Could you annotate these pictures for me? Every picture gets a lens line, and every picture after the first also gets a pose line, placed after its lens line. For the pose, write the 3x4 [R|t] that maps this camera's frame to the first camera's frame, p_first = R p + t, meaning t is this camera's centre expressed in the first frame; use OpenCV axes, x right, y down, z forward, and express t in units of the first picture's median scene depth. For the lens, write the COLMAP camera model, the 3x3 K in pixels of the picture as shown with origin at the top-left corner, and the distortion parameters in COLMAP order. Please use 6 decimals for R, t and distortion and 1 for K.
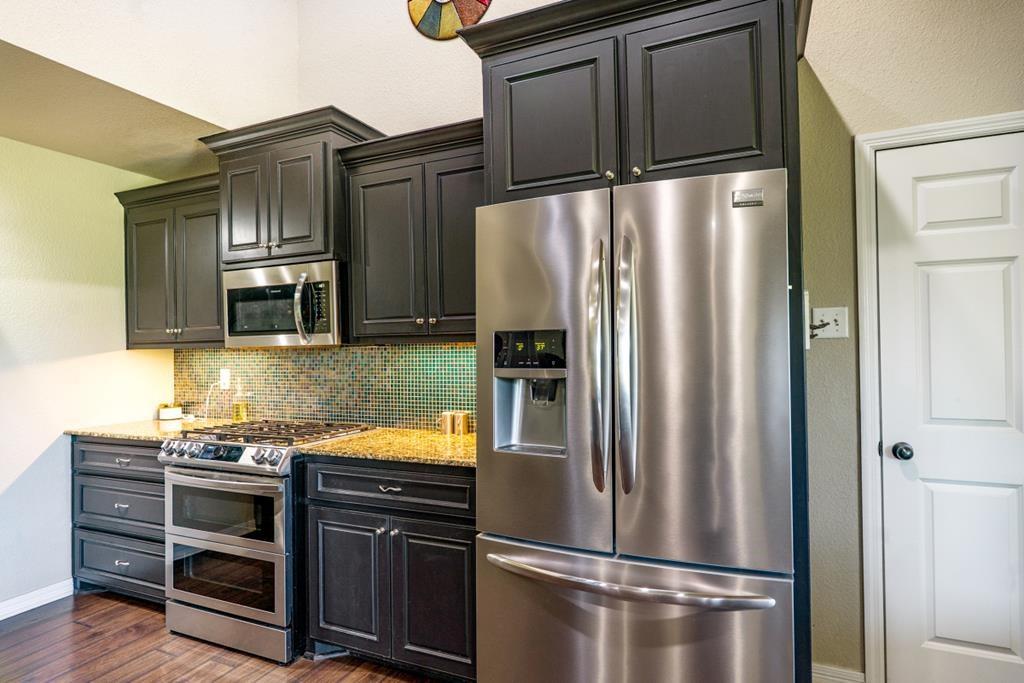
lens RADIAL K [[566.0, 0, 507.4], [0, 566.0, 341.6], [0, 0, 1]] dist [-0.001746, 0.000359]
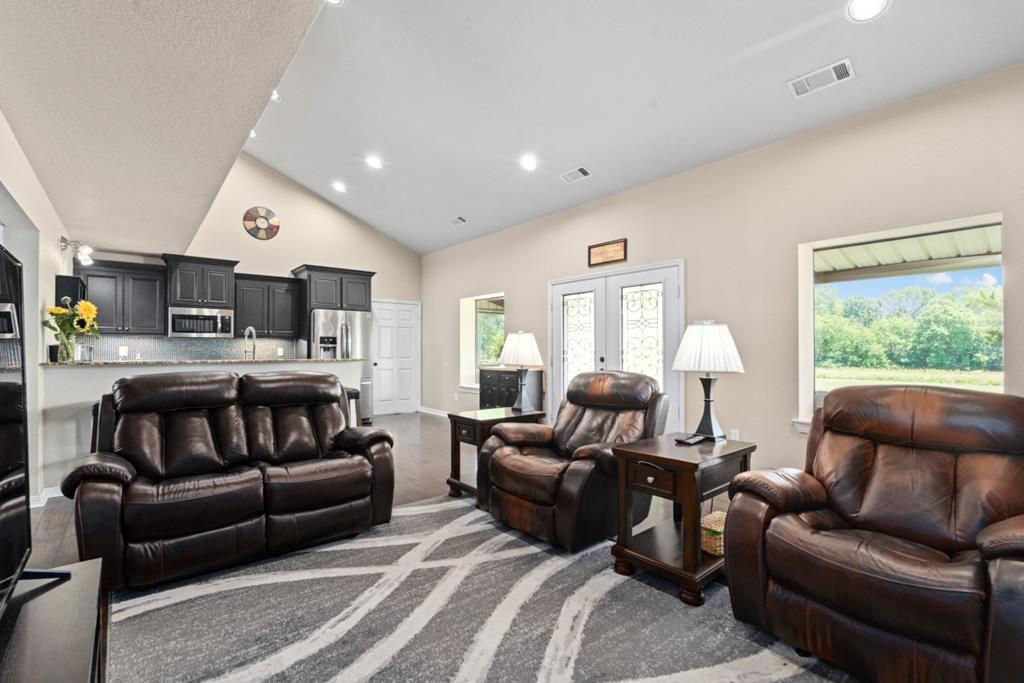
lens RADIAL K [[424.7, 0, 485.5], [0, 424.7, 341.8], [0, 0, 1]] dist [-0.000199, -0.000009]
pose [[0.484058, 0.033495, 0.874395, -1.780691], [-0.016348, 0.999439, -0.029235, 0.078836], [-0.874883, -0.000143, 0.484334, -1.395139]]
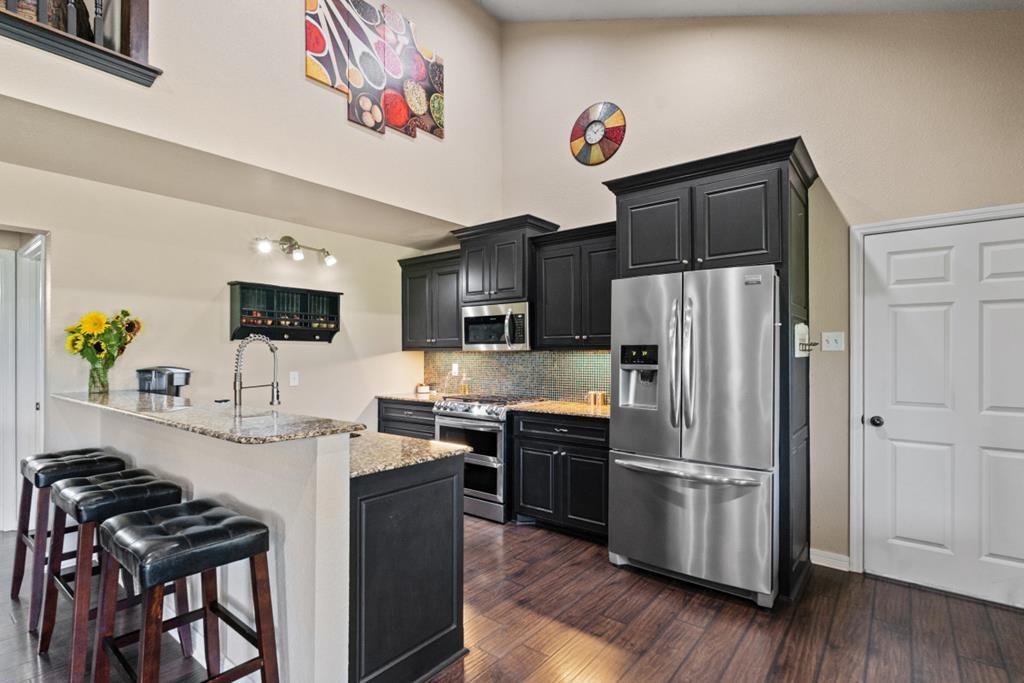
lens RADIAL K [[488.8, 0, 520.3], [0, 488.8, 349.4], [0, 0, 1]] dist [-0.000376, 0.000466]
pose [[0.973936, 0.014742, -0.226343, 0.015046], [-0.013770, 0.999888, 0.005868, -0.006010], [0.226404, -0.002599, 0.974030, -0.509034]]
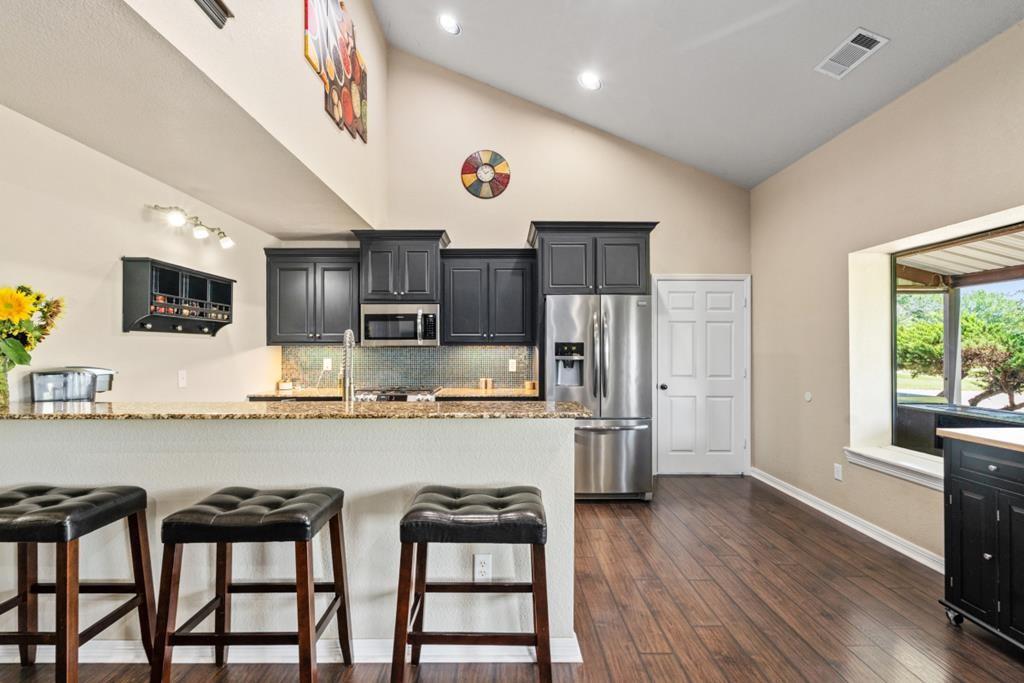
lens RADIAL K [[435.0, 0, 522.3], [0, 435.0, 343.7], [0, 0, 1]] dist [0.000385, 0.000142]
pose [[0.907641, 0.020708, 0.419237, -0.748920], [-0.019925, 0.999782, -0.006245, 0.002916], [-0.419275, -0.002685, 0.907855, -0.593519]]
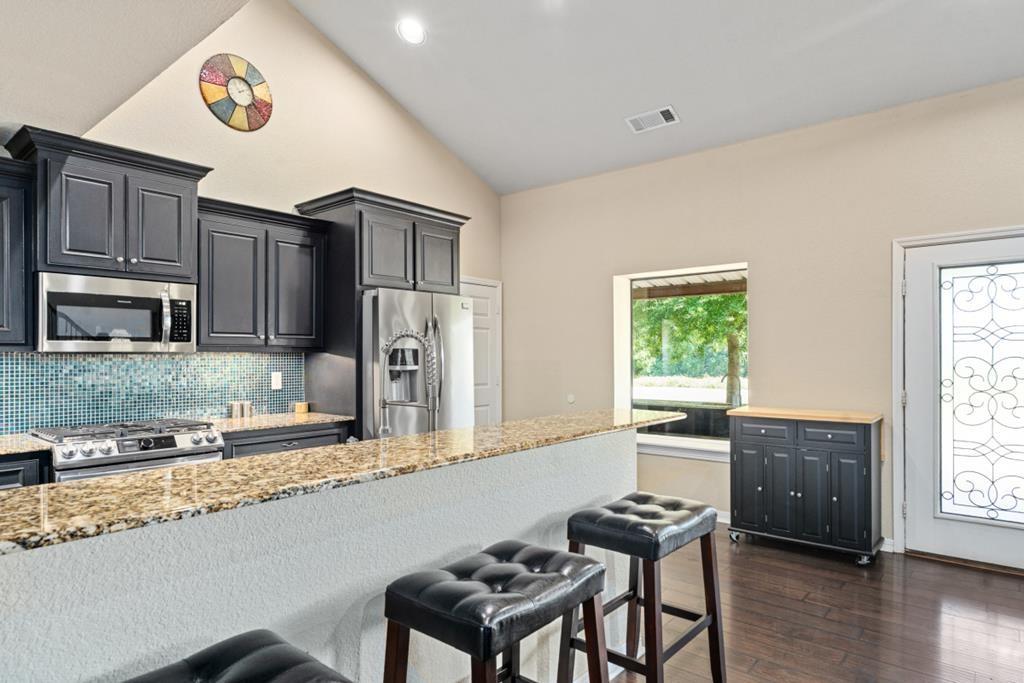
lens RADIAL K [[559.4, 0, 490.1], [0, 559.4, 353.5], [0, 0, 1]] dist [-0.001807, -0.000220]
pose [[0.323602, 0.019556, 0.945991, -1.381302], [-0.013285, 0.999782, -0.016123, 0.021930], [-0.946100, -0.007350, 0.323792, -0.023141]]
